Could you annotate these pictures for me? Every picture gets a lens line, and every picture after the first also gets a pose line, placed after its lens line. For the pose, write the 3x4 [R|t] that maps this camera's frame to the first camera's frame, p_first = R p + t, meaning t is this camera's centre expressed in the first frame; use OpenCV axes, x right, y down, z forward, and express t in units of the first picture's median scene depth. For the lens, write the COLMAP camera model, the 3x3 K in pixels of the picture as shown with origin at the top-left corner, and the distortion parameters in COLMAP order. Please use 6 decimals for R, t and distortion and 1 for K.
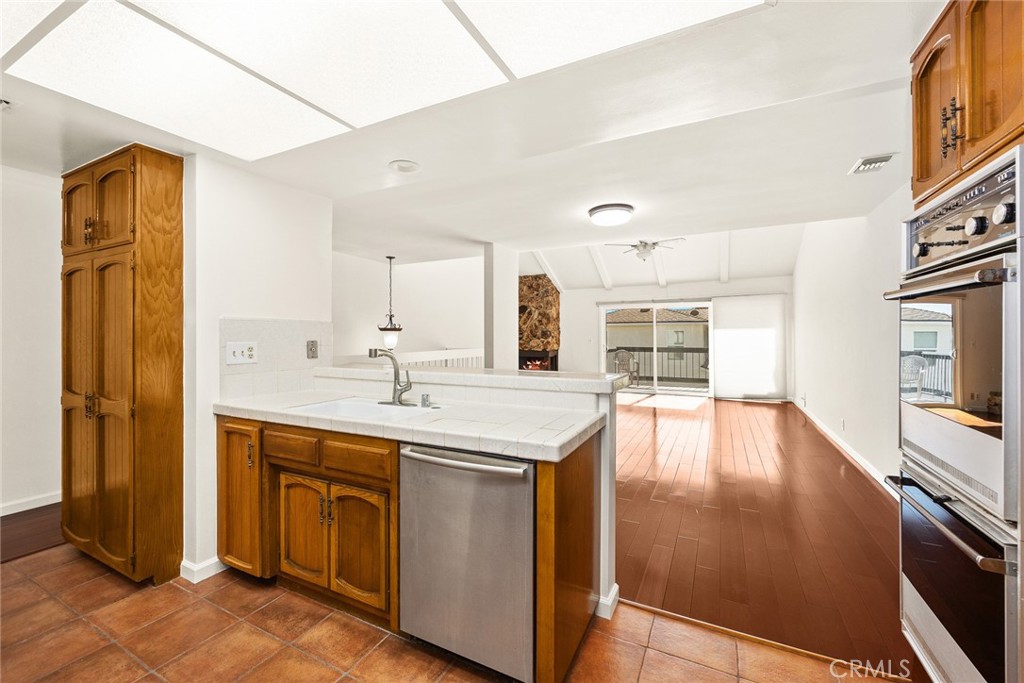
lens RADIAL K [[413.1, 0, 509.4], [0, 413.1, 335.7], [0, 0, 1]] dist [-0.004010, -0.000126]
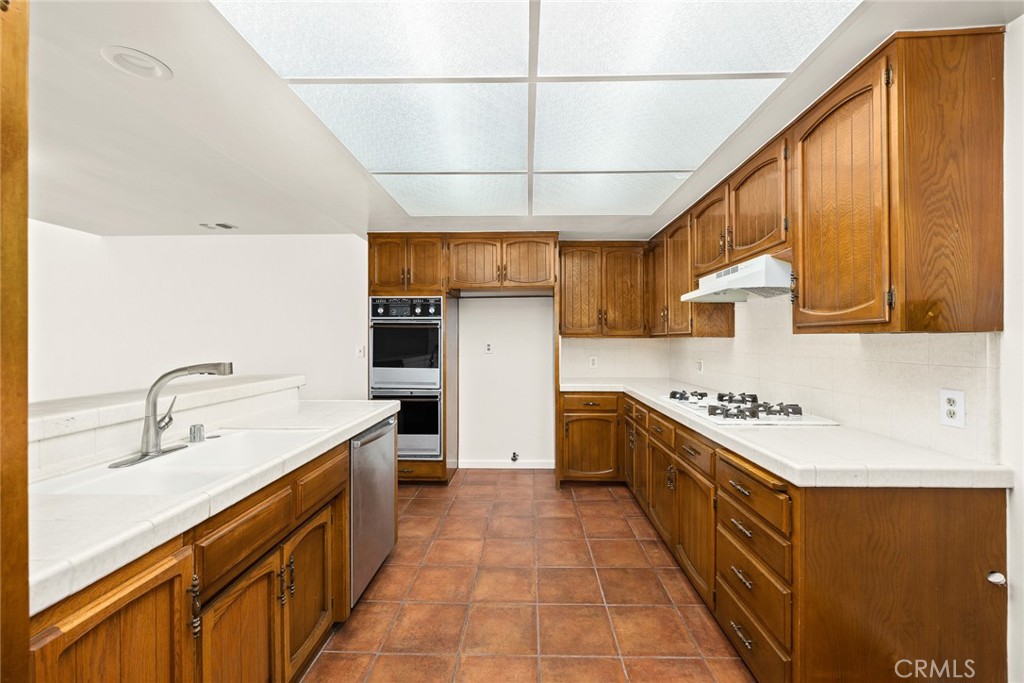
lens RADIAL K [[413.1, 0, 519.9], [0, 413.1, 341.4], [0, 0, 1]] dist [-0.004010, -0.000126]
pose [[-0.436848, 0.001018, 0.899535, -1.230147], [0.002144, 0.999998, -0.000091, -0.002905], [-0.899533, 0.001889, -0.436849, 0.905727]]
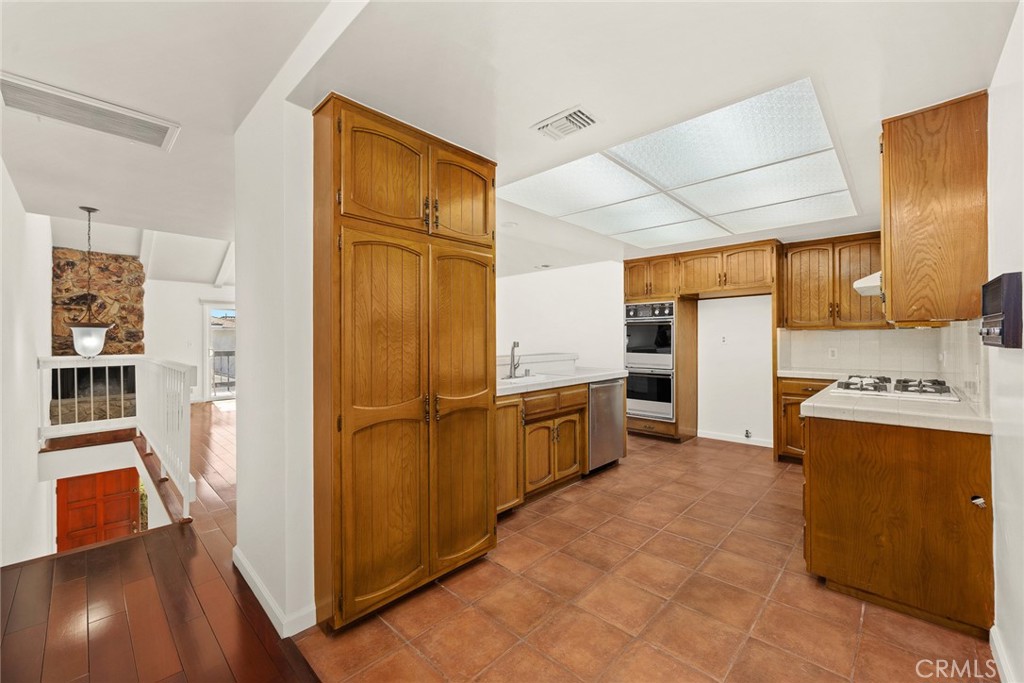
lens RADIAL K [[413.1, 0, 504.2], [0, 413.1, 338.1], [0, 0, 1]] dist [-0.004010, -0.000126]
pose [[0.294959, 0.003054, 0.955505, -2.069312], [0.002834, 0.999988, -0.004071, 0.025004], [-0.955506, 0.003908, 0.294947, 0.664381]]
